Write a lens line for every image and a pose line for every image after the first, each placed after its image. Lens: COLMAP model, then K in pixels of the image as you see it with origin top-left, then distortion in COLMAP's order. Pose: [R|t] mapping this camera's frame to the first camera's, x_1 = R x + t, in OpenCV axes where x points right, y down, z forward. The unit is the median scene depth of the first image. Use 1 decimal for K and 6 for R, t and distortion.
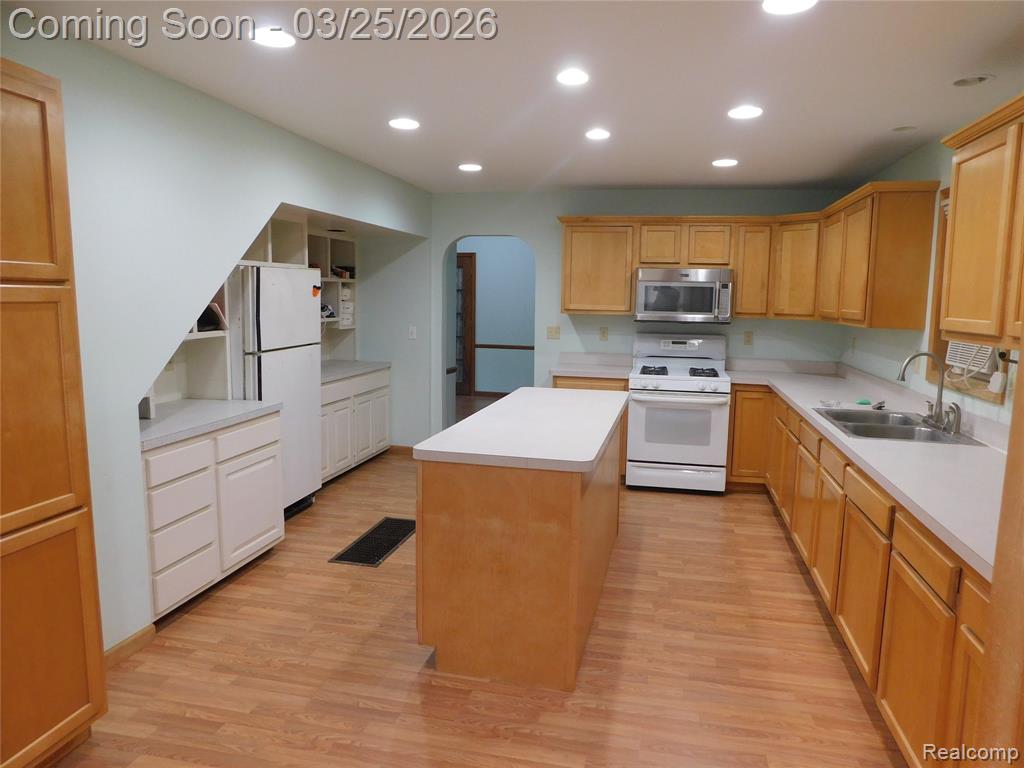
lens RADIAL K [[675.6, 0, 518.5], [0, 675.6, 380.3], [0, 0, 1]] dist [-0.069993, 0.056695]
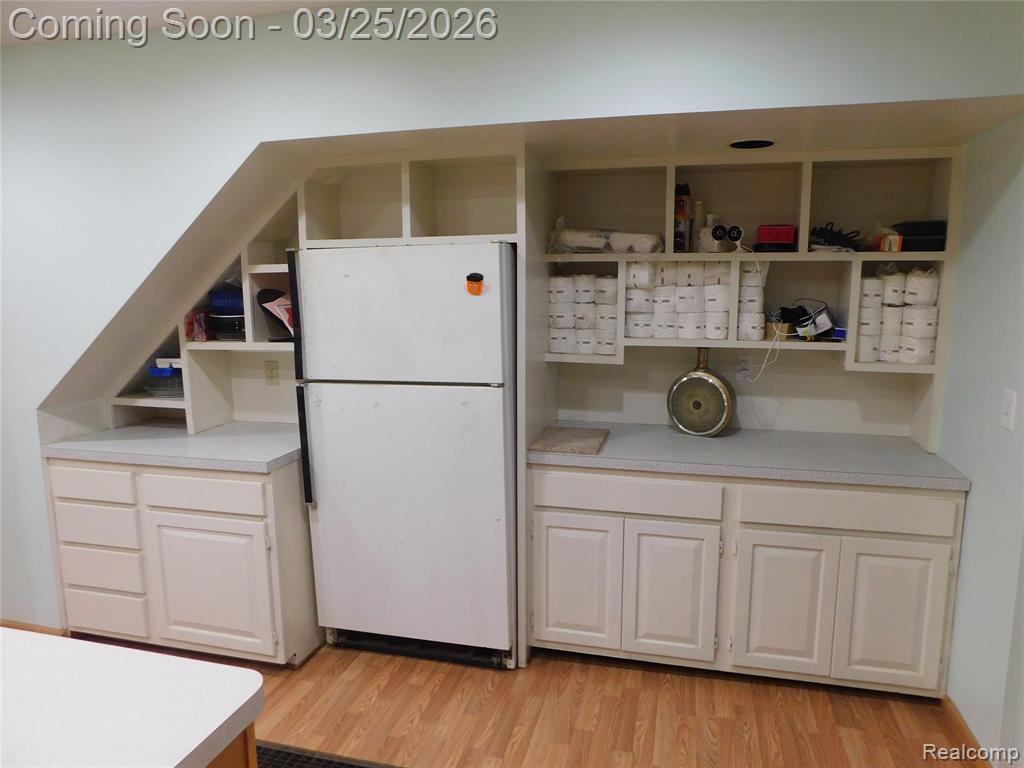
lens RADIAL K [[675.6, 0, 518.5], [0, 675.6, 380.3], [0, 0, 1]] dist [-0.069993, 0.056695]
pose [[-0.033336, 0.128603, -0.991136, 0.198282], [-0.120092, 0.983986, 0.131715, -0.118517], [0.992203, 0.123418, -0.017358, 0.938106]]
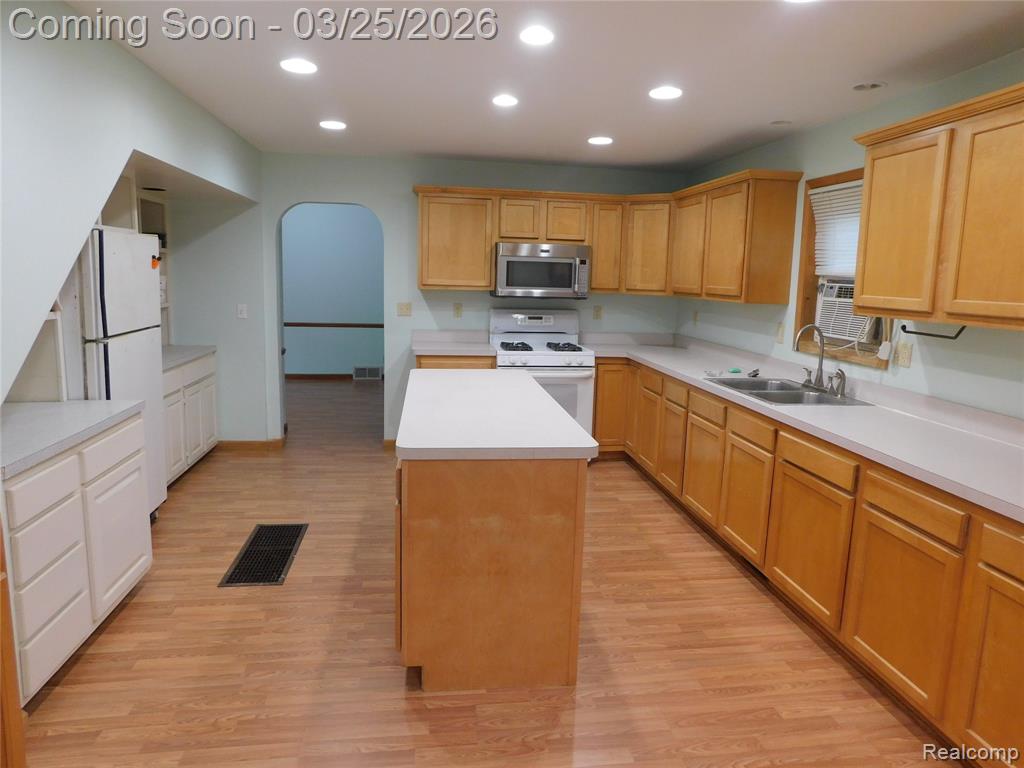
lens RADIAL K [[675.6, 0, 518.5], [0, 675.6, 380.3], [0, 0, 1]] dist [-0.069993, 0.056695]
pose [[0.934889, -0.045630, 0.351995, -0.159515], [0.032166, 0.998513, 0.044007, -0.009083], [-0.353480, -0.029820, 0.934967, 0.070449]]
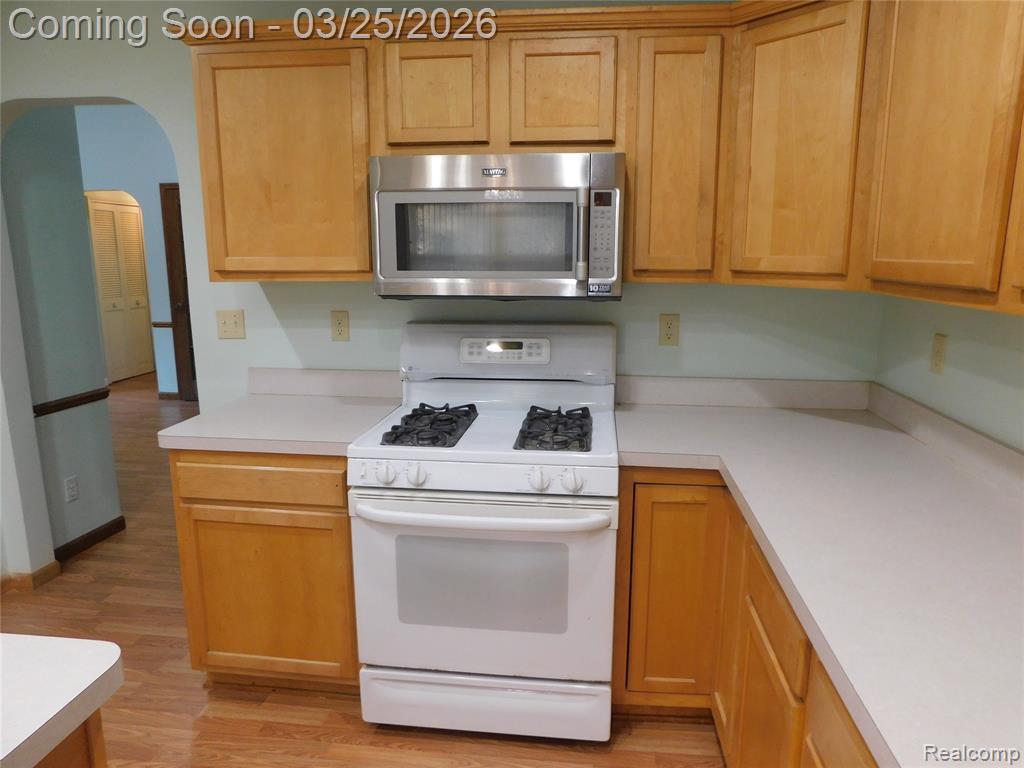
lens RADIAL K [[675.6, 0, 518.5], [0, 675.6, 380.3], [0, 0, 1]] dist [-0.069993, 0.056695]
pose [[0.994939, -0.032973, 0.094915, 0.229520], [0.026689, 0.997414, 0.066734, -0.068616], [-0.096870, -0.063863, 0.993246, 0.648680]]
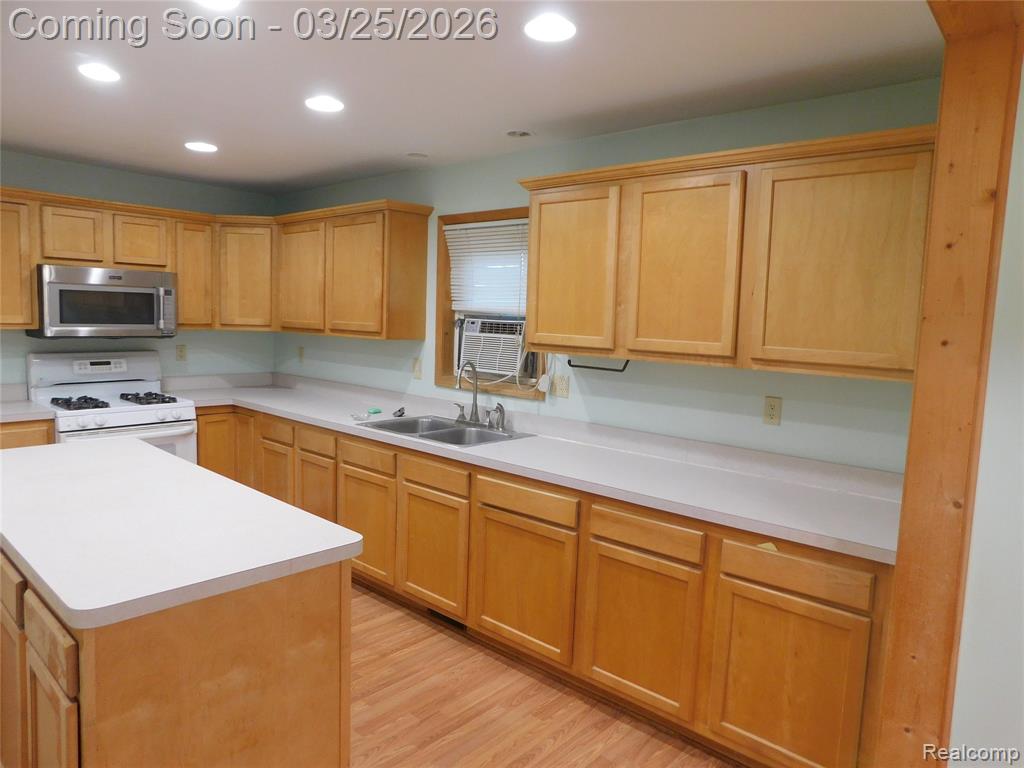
lens RADIAL K [[675.6, 0, 518.5], [0, 675.6, 380.3], [0, 0, 1]] dist [-0.069993, 0.056695]
pose [[0.488806, -0.084636, 0.868277, -0.212685], [0.084556, 0.995193, 0.049406, -0.036960], [-0.868285, 0.049268, 0.493613, 0.225719]]
